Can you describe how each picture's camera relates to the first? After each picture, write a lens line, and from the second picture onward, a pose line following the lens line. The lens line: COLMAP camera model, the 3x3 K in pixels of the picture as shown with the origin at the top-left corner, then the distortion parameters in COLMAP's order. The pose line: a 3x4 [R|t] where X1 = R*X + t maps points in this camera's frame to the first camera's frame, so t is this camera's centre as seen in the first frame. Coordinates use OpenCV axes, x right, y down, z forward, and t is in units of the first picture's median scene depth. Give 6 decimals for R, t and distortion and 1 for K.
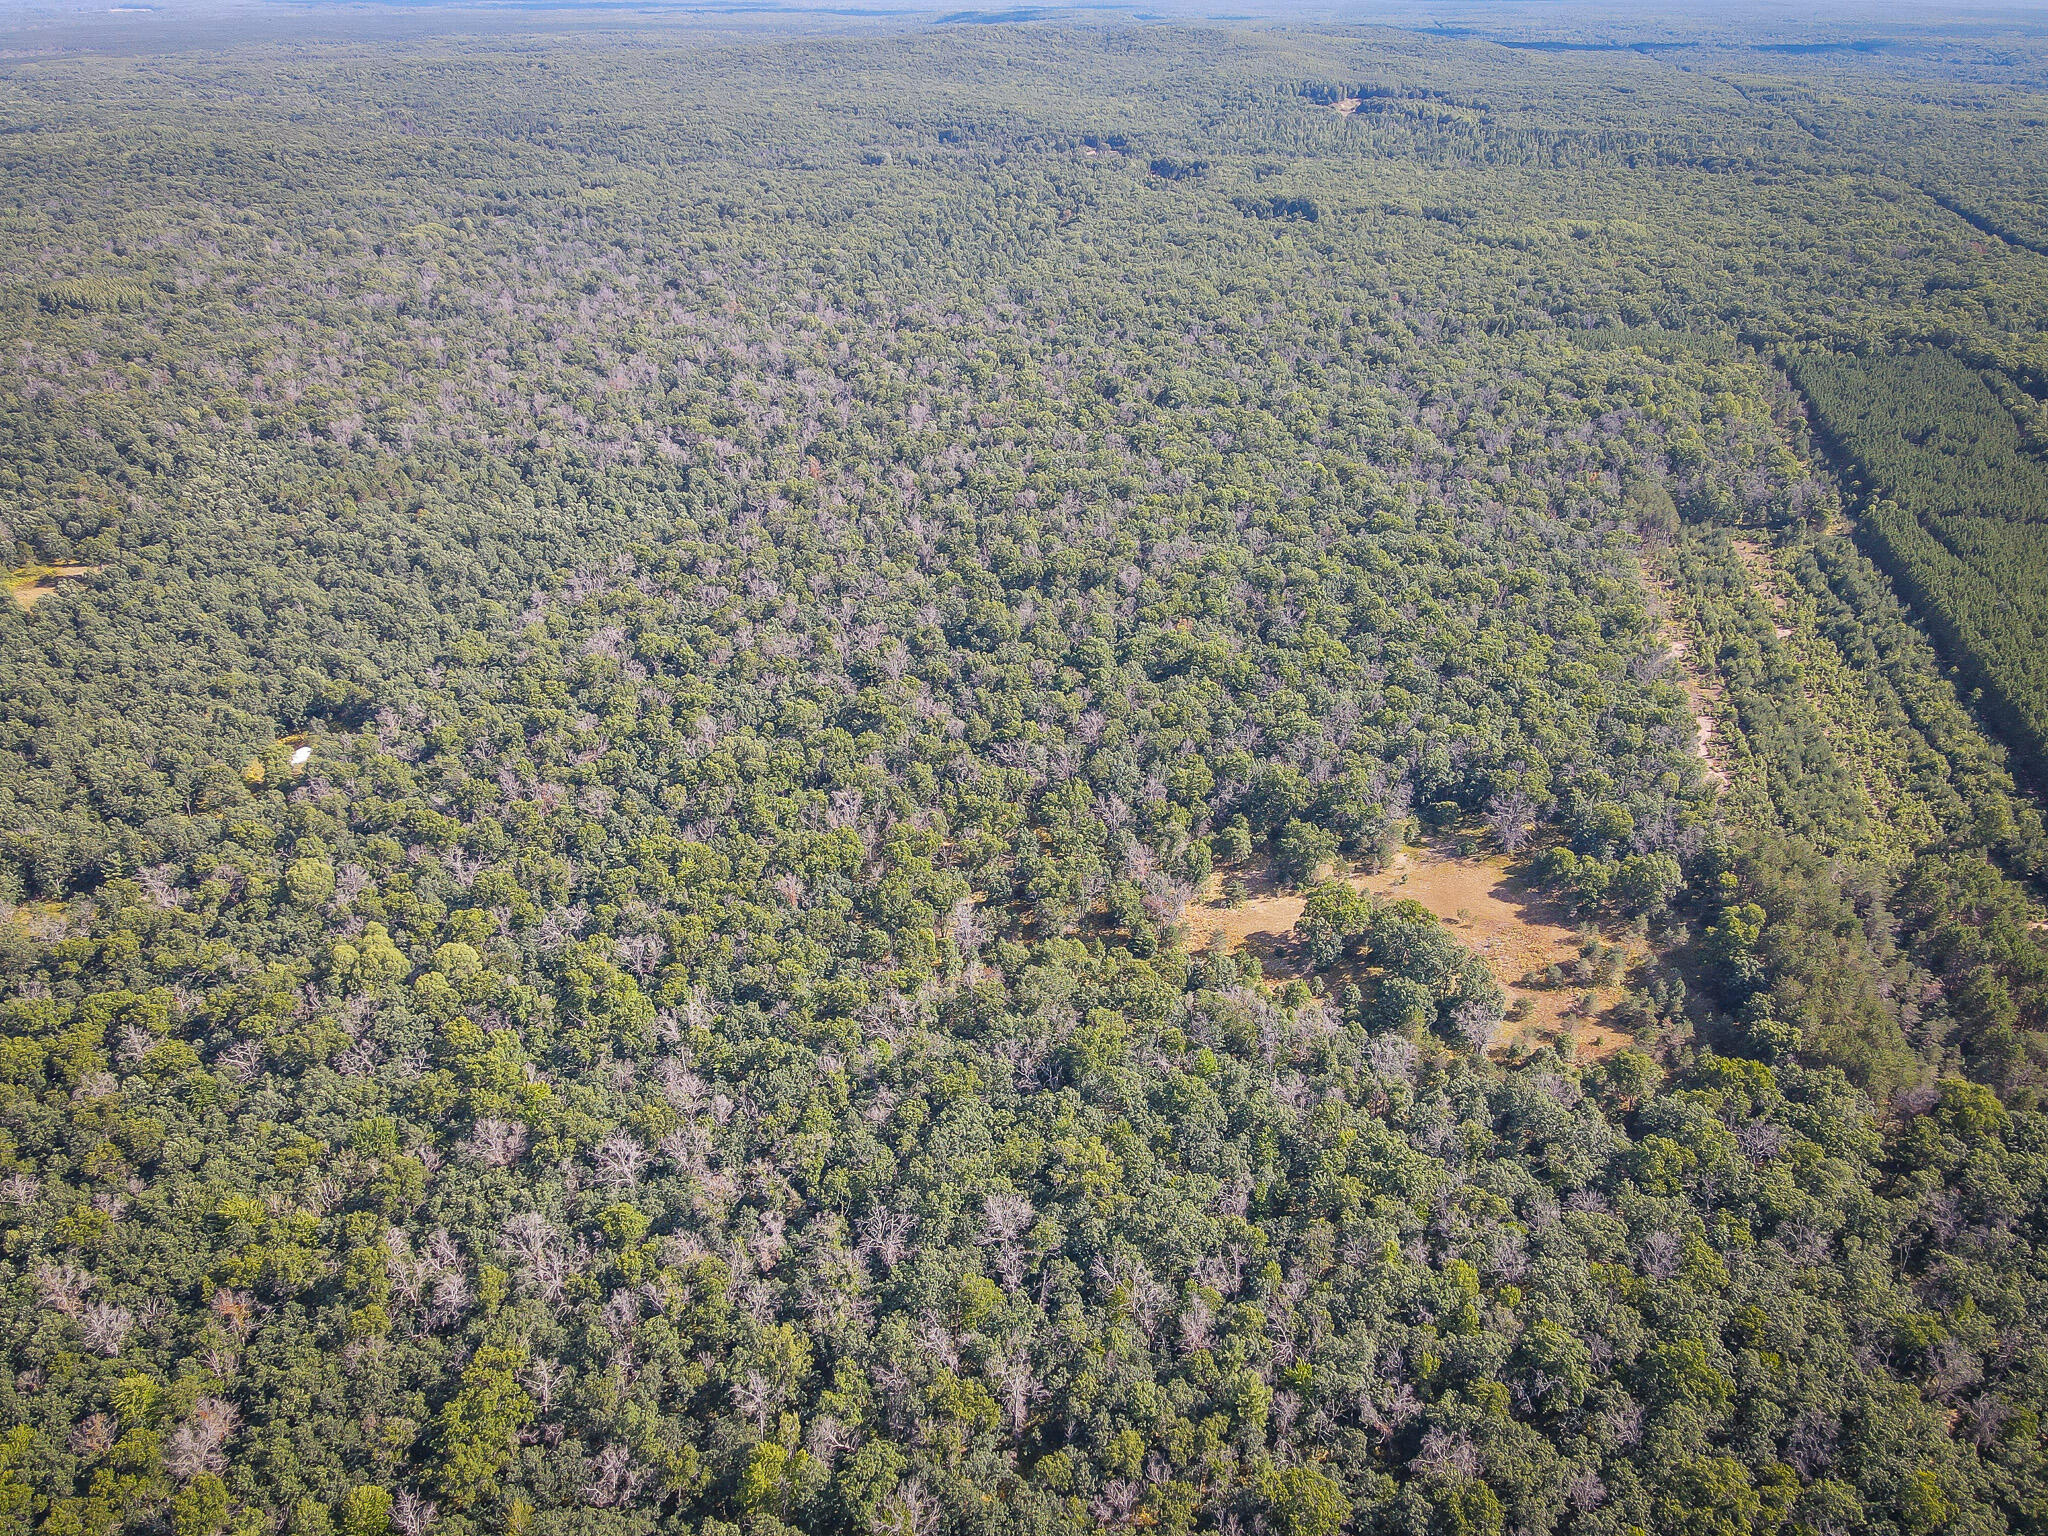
lens RADIAL K [[1488.6, 0, 1024.0], [0, 1488.6, 768.0], [0, 0, 1]] dist [0.005395, -0.003254]
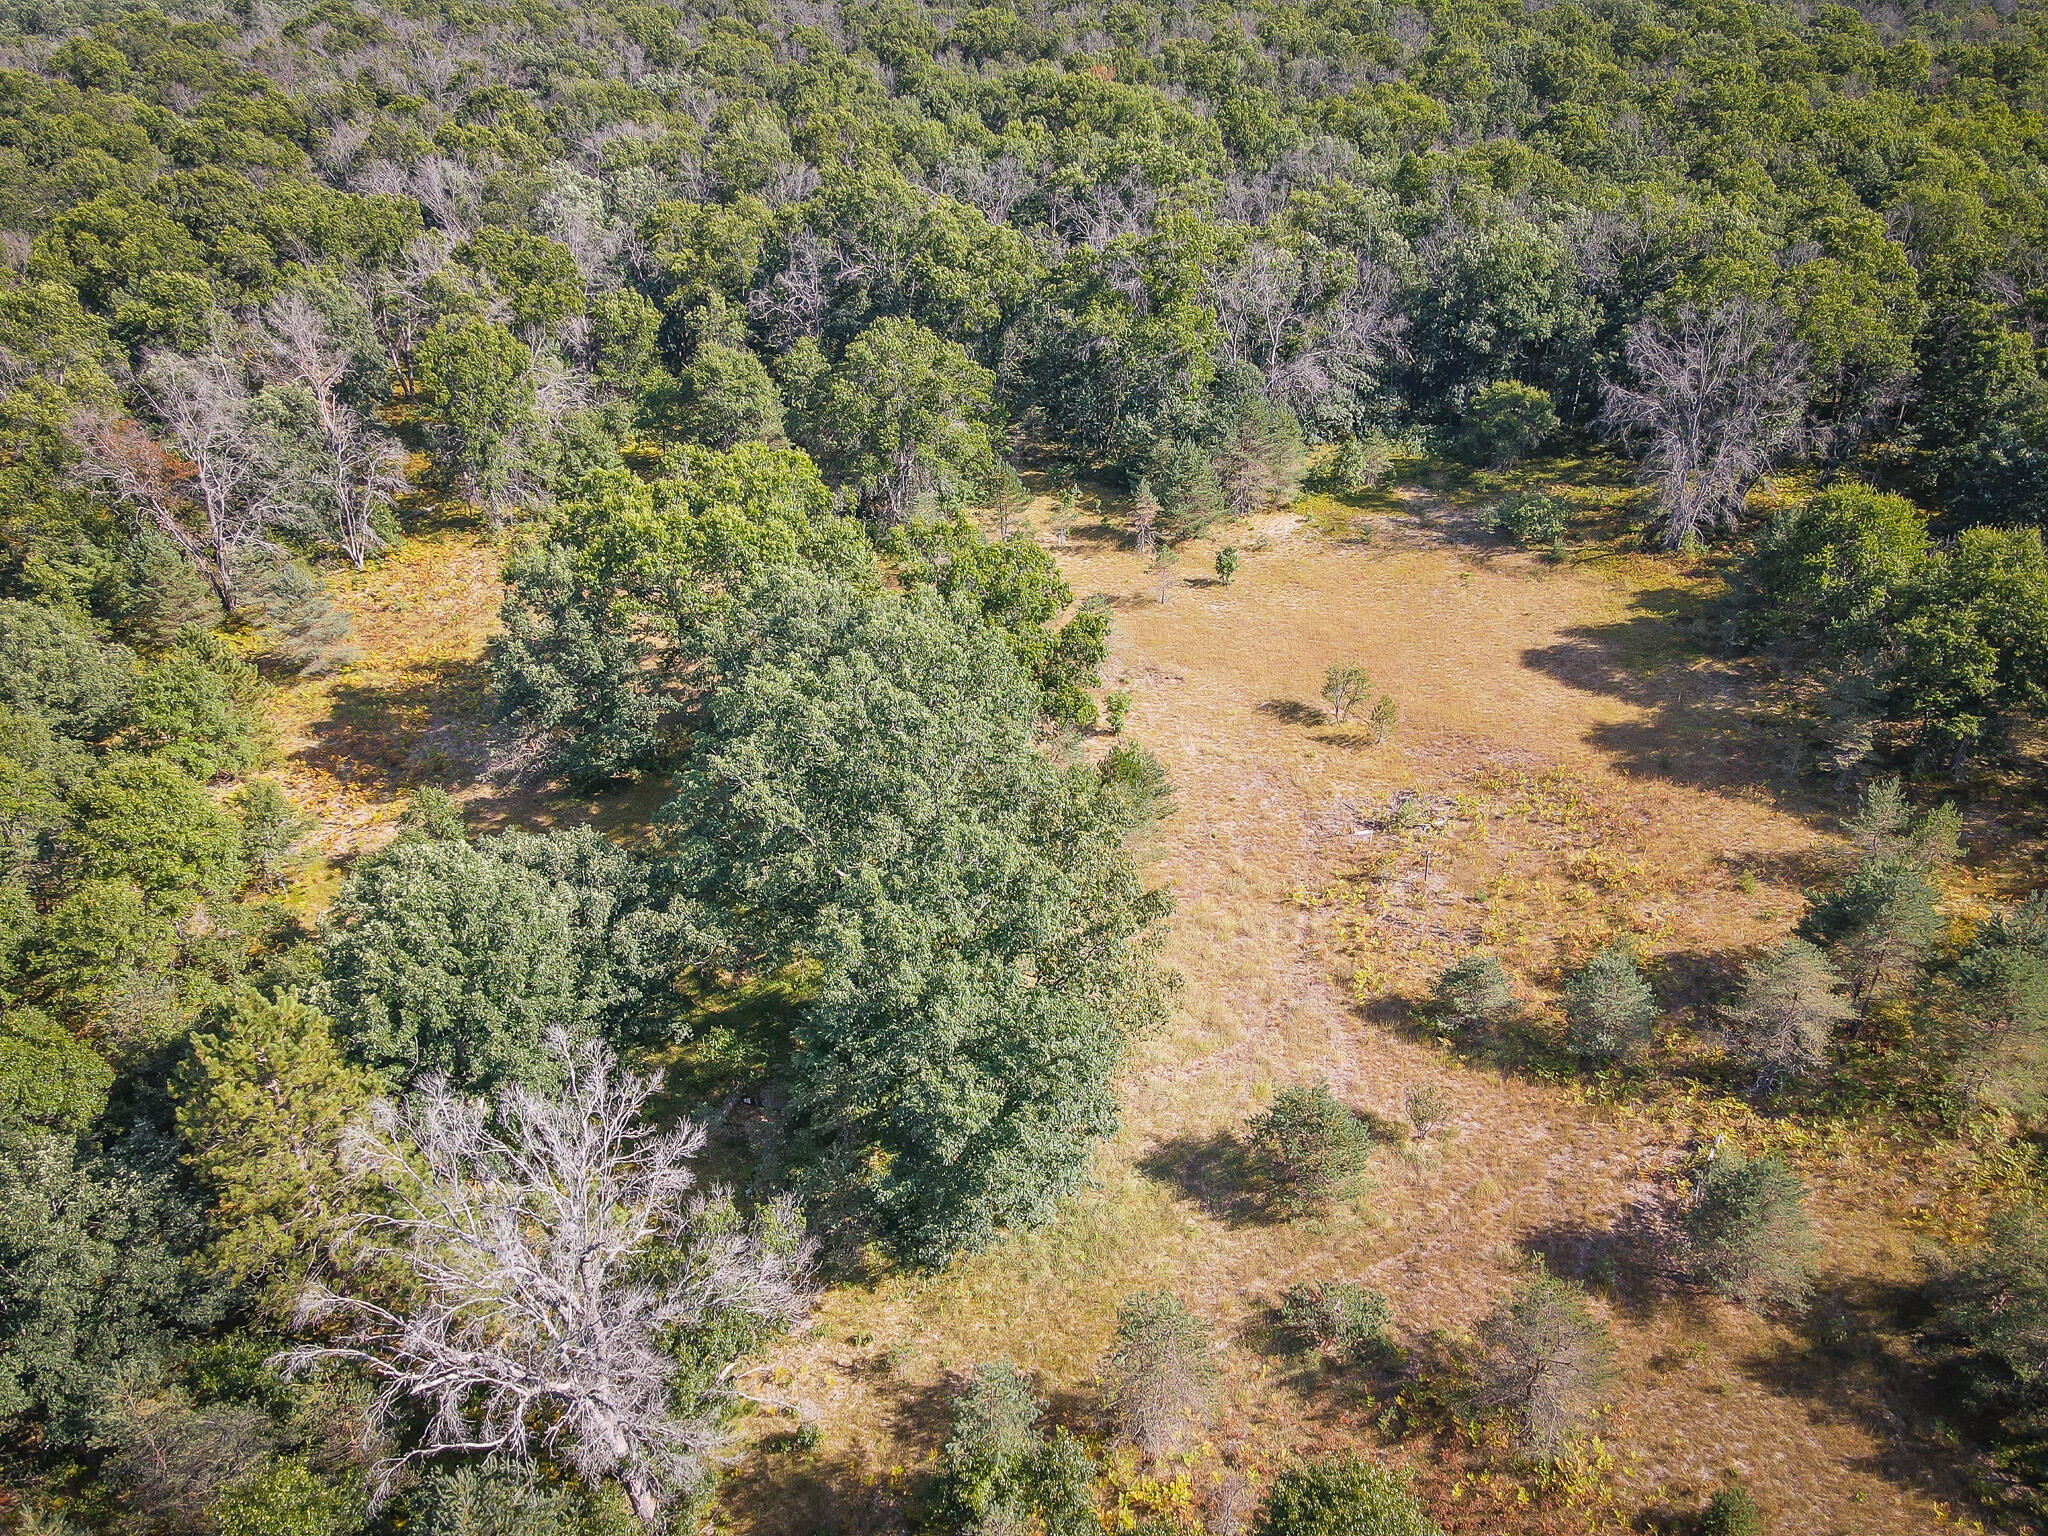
lens RADIAL K [[1488.6, 0, 1024.0], [0, 1488.6, 768.0], [0, 0, 1]] dist [0.005395, -0.003254]
pose [[0.951583, 0.158307, -0.263493, 0.315460], [-0.144928, 0.986992, 0.069588, 0.103083], [0.271082, -0.028031, 0.962148, 0.768830]]
